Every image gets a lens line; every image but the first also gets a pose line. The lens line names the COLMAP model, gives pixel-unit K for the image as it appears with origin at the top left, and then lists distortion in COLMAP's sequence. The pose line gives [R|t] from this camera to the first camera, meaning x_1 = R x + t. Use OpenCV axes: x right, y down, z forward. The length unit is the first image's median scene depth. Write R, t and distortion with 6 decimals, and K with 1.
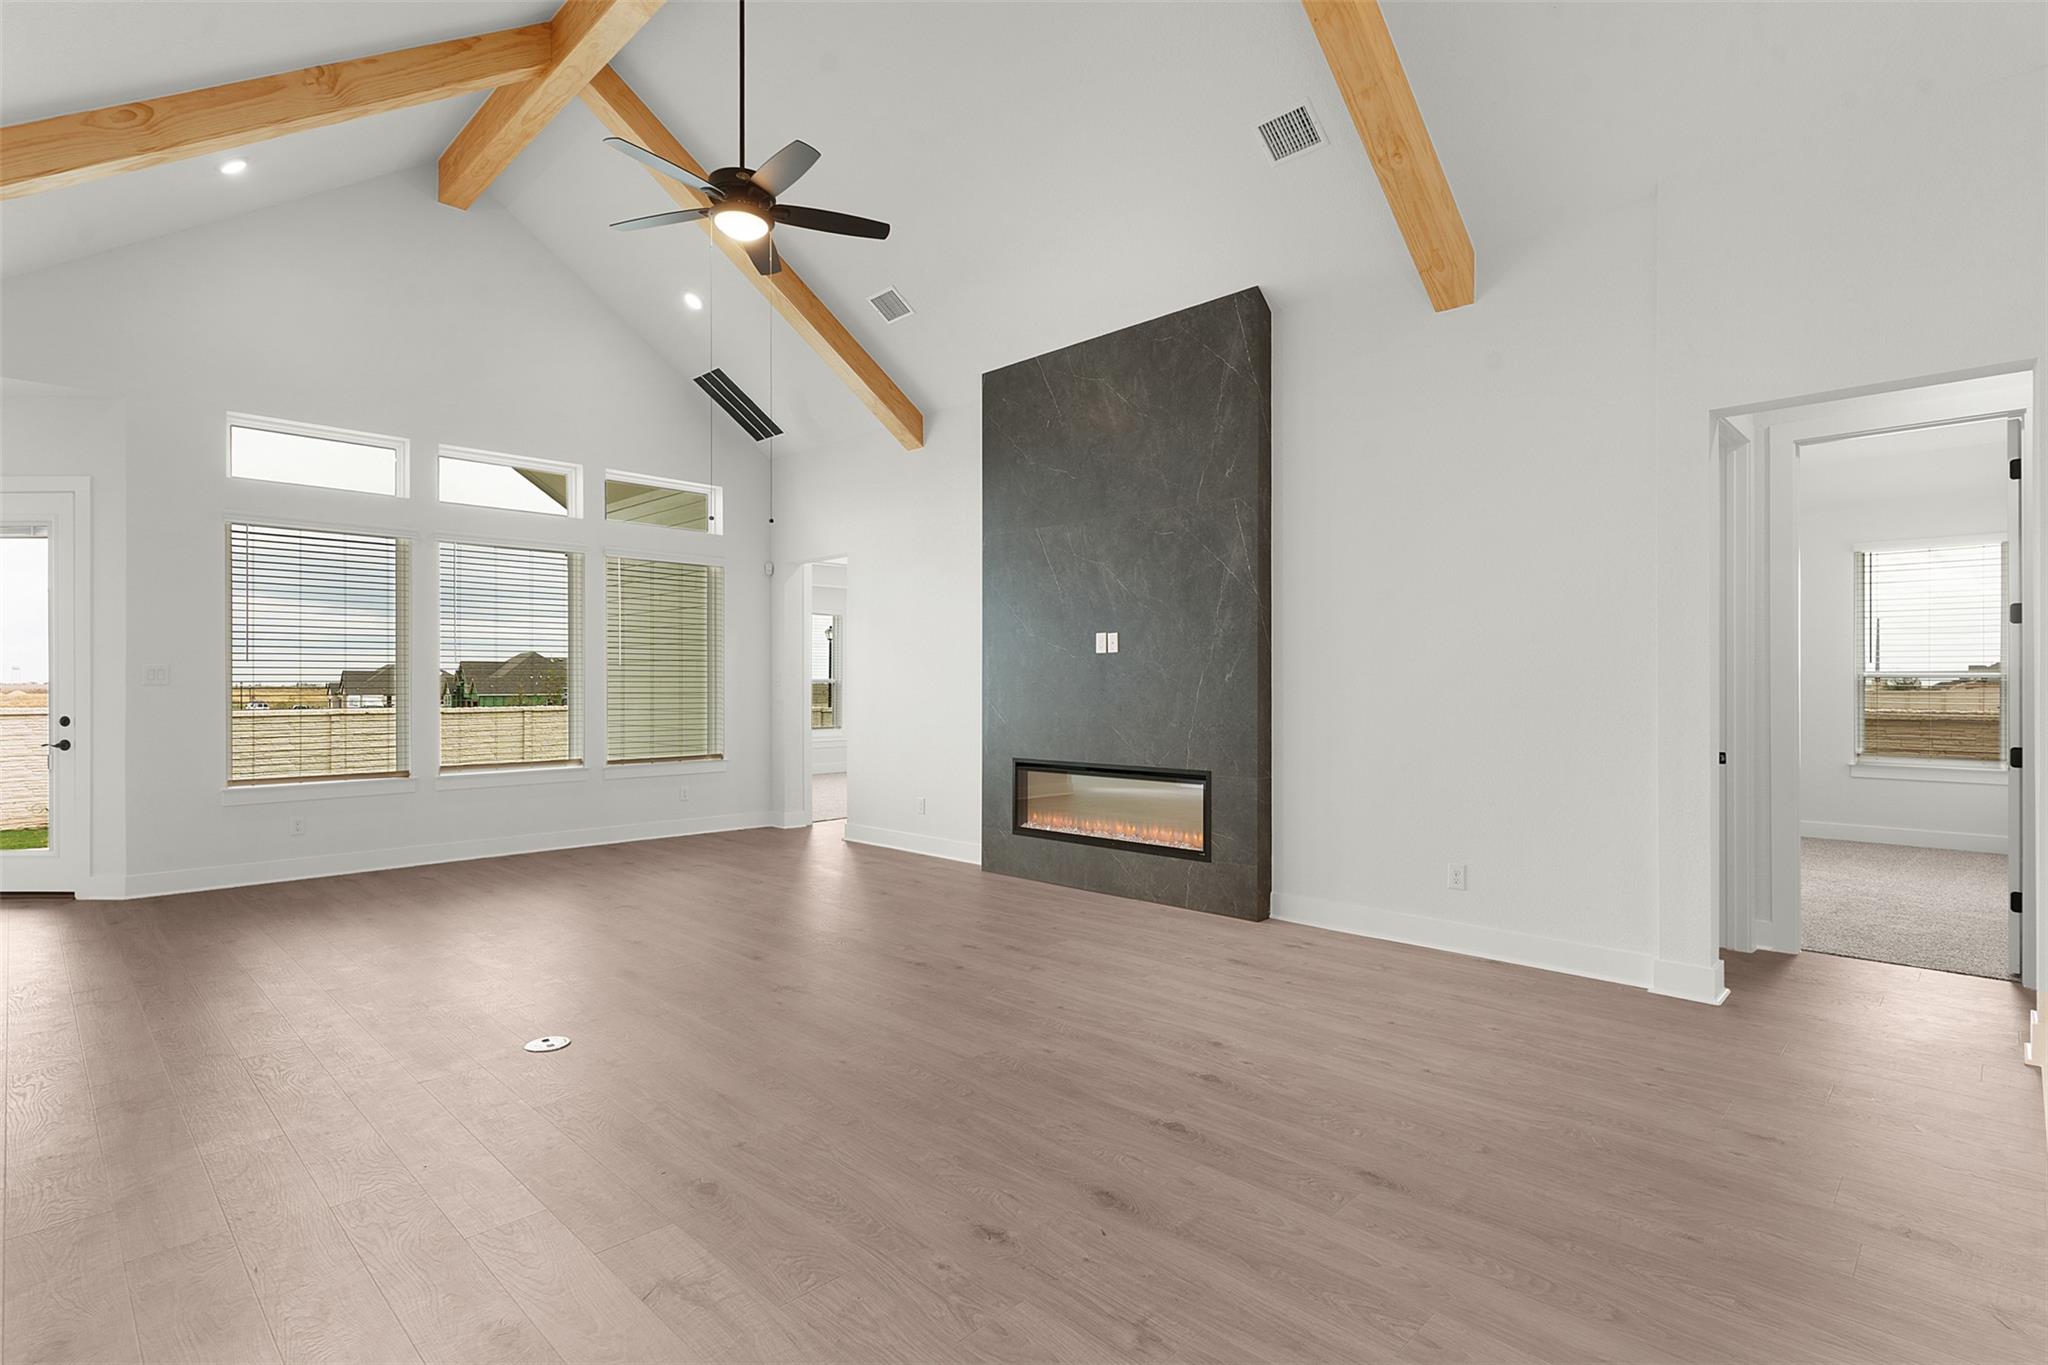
lens RADIAL K [[991.1, 0, 1024.0], [0, 991.1, 682.5], [0, 0, 1]] dist [-0.002856, -0.000543]
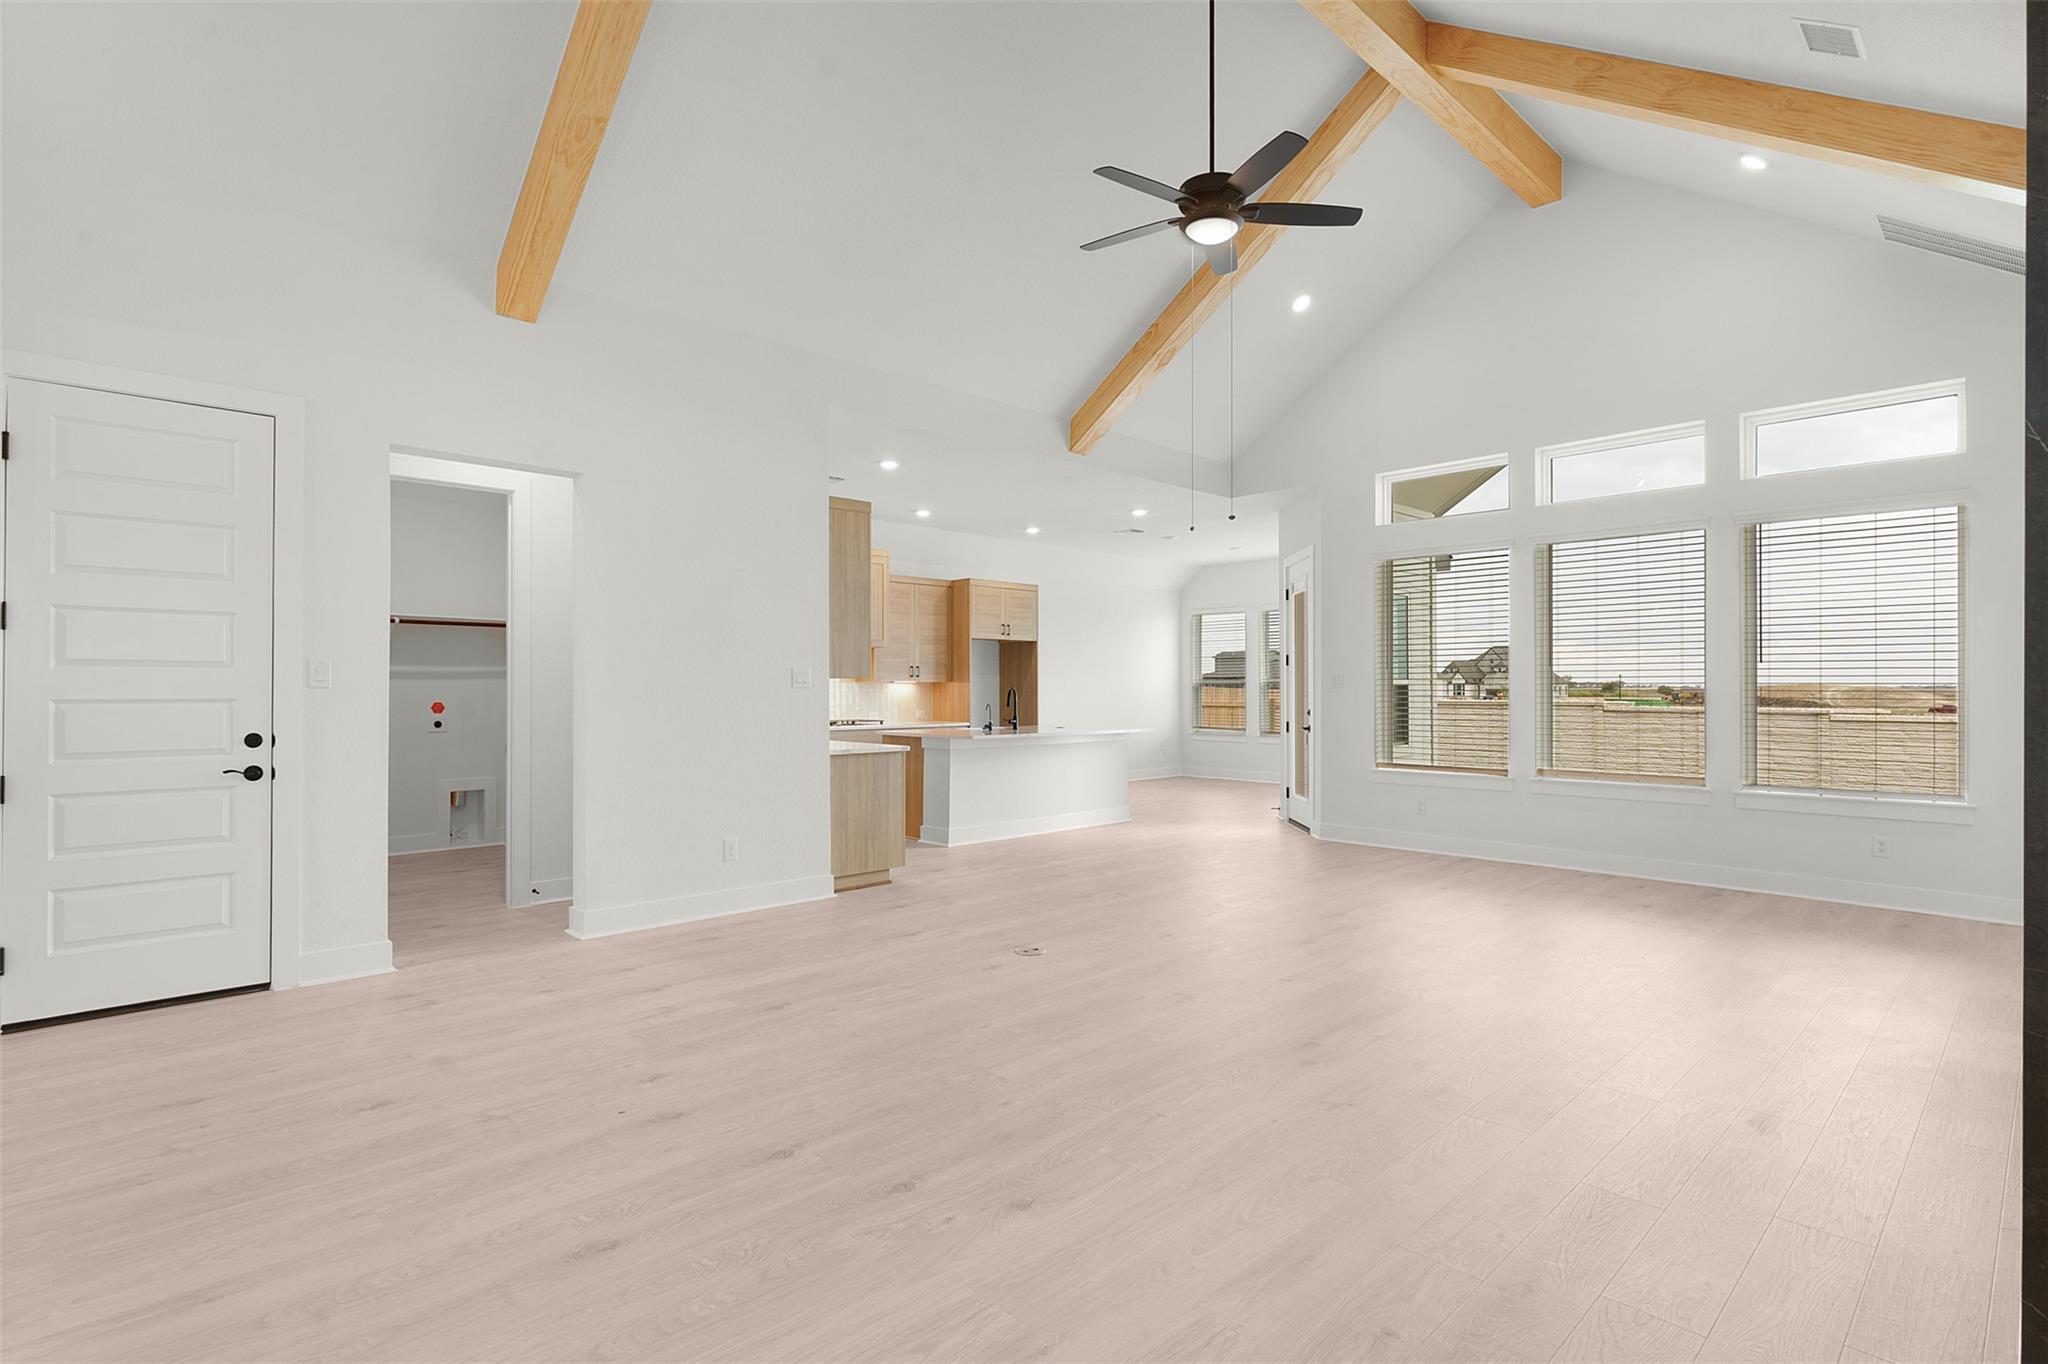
lens RADIAL K [[1012.5, 0, 1024.0], [0, 1012.5, 682.0], [0, 0, 1]] dist [-0.001769, -0.000761]
pose [[-0.037087, -0.006552, -0.999291, 0.969664], [0.005789, 0.999960, -0.006771, 0.002360], [0.999295, -0.006036, -0.037047, 1.101181]]
